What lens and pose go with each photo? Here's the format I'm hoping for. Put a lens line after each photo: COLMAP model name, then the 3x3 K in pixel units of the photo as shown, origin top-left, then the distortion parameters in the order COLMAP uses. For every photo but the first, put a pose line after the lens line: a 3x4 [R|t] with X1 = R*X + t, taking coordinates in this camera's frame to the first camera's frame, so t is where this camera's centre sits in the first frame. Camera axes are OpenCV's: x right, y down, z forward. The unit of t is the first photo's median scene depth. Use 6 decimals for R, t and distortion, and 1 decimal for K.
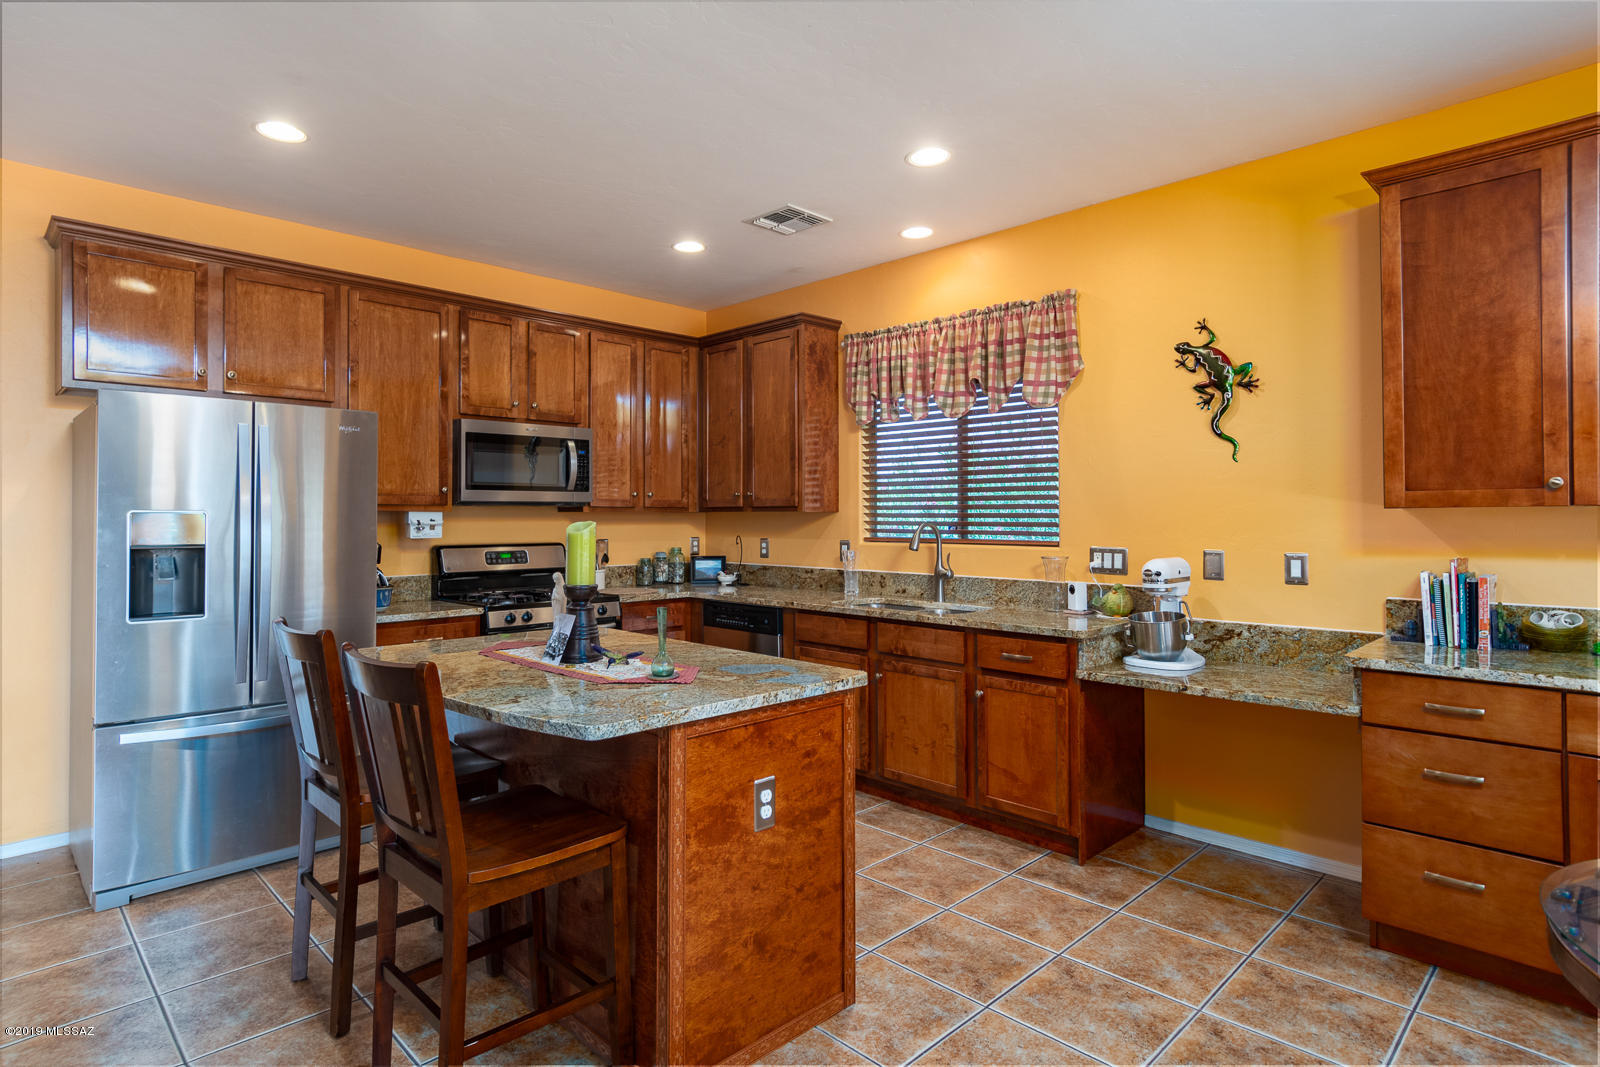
lens RADIAL K [[871.1, 0, 737.5], [0, 871.1, 504.7], [0, 0, 1]] dist [-0.001194, -0.004361]
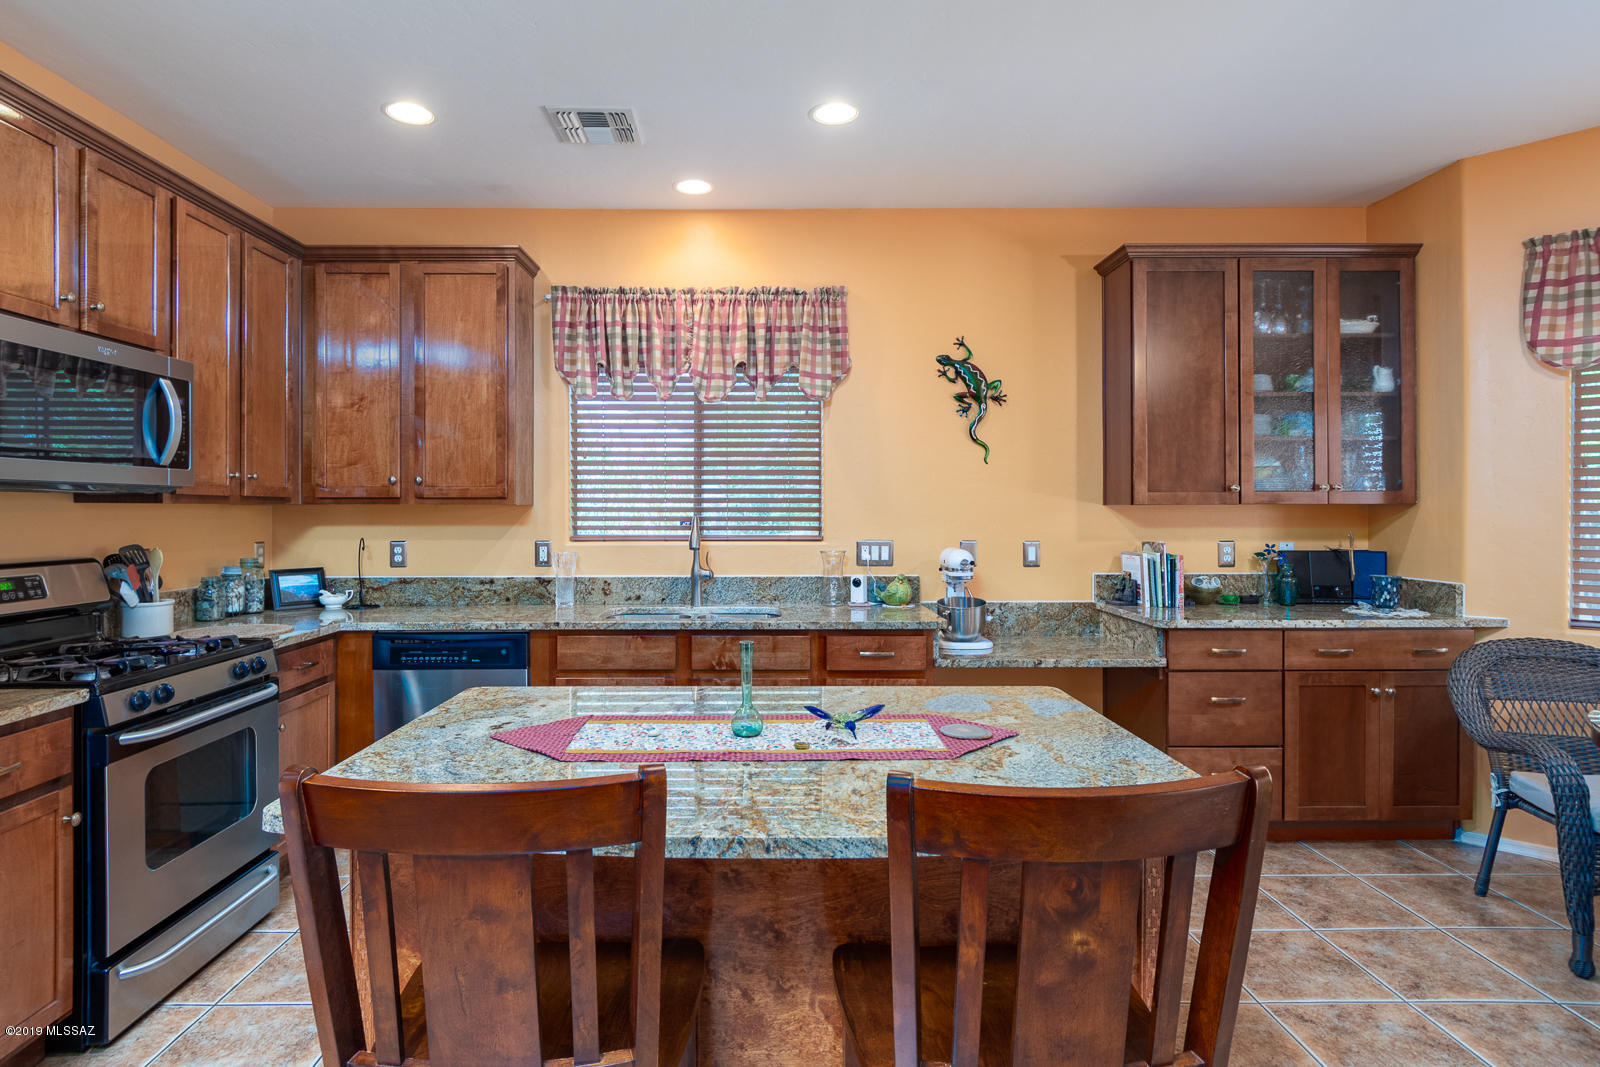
lens RADIAL K [[871.1, 0, 789.0], [0, 871.1, 508.0], [0, 0, 1]] dist [-0.001194, -0.004361]
pose [[0.665111, 0.002987, 0.746738, -0.411180], [-0.011097, 0.999921, 0.005884, 0.004673], [-0.746662, -0.012200, 0.665092, 0.367815]]
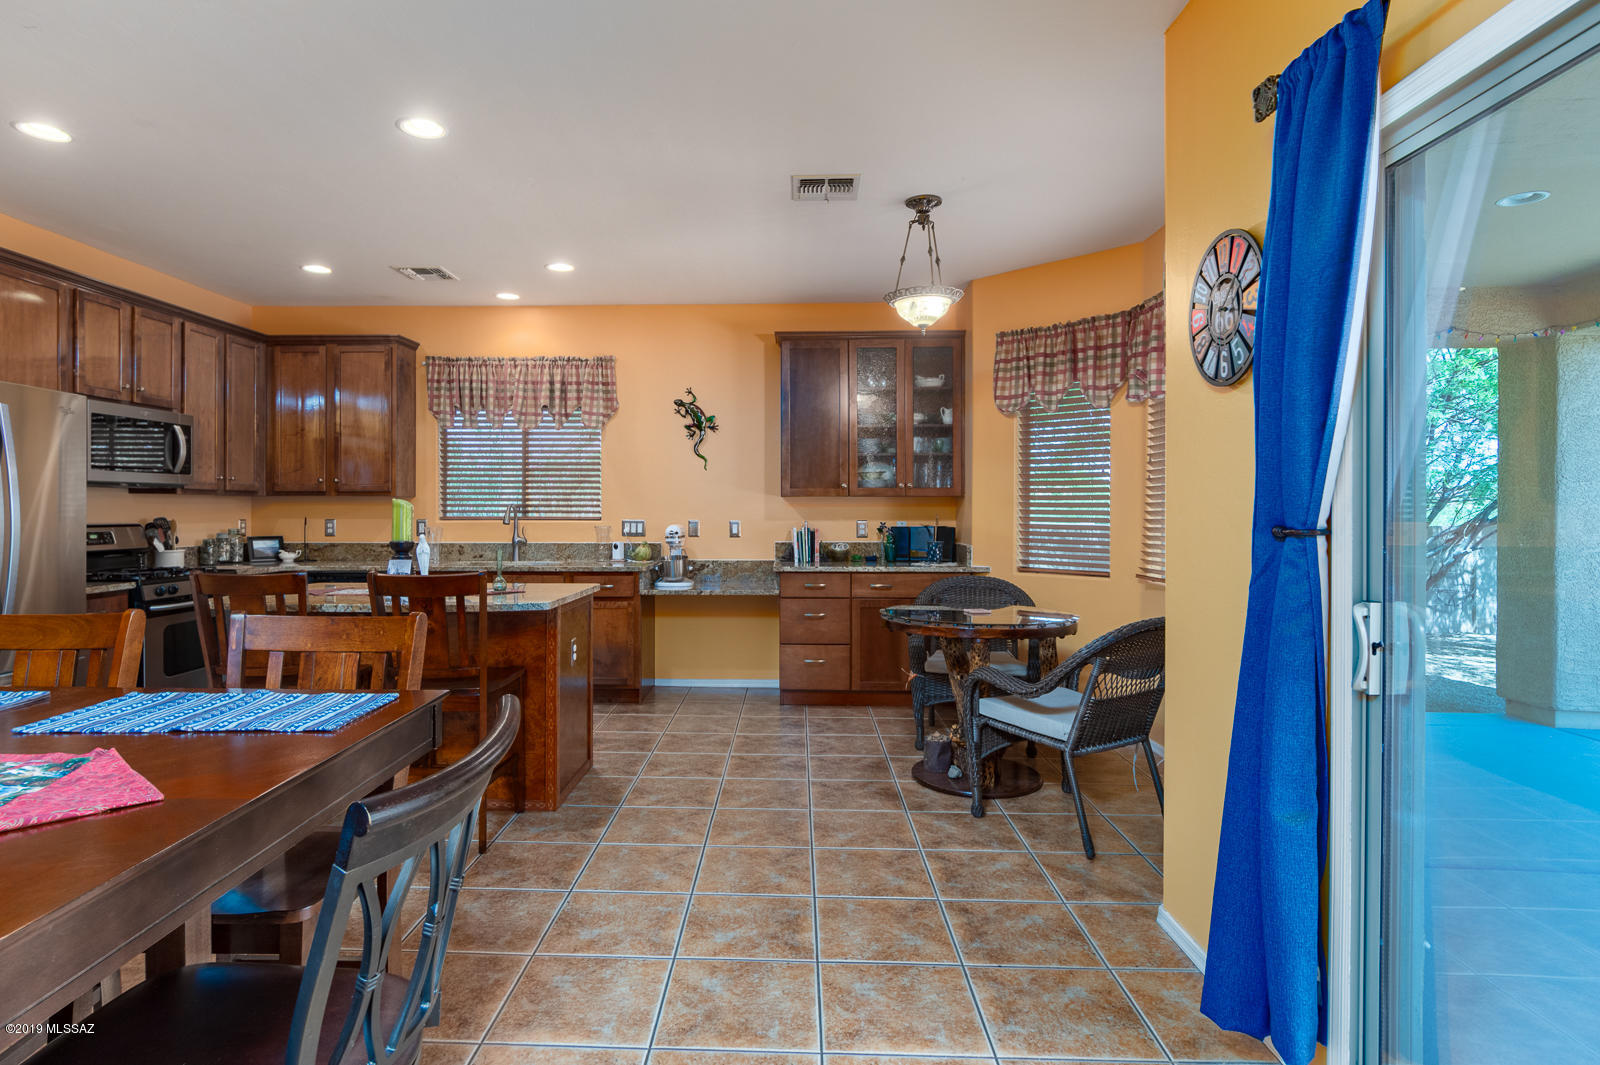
lens RADIAL K [[871.1, 0, 792.1], [0, 871.1, 506.3], [0, 0, 1]] dist [-0.001194, -0.004361]
pose [[0.690694, 0.004712, 0.723132, -0.520579], [-0.012580, 0.999906, 0.005500, 0.010752], [-0.723038, -0.012896, 0.690688, -0.315802]]
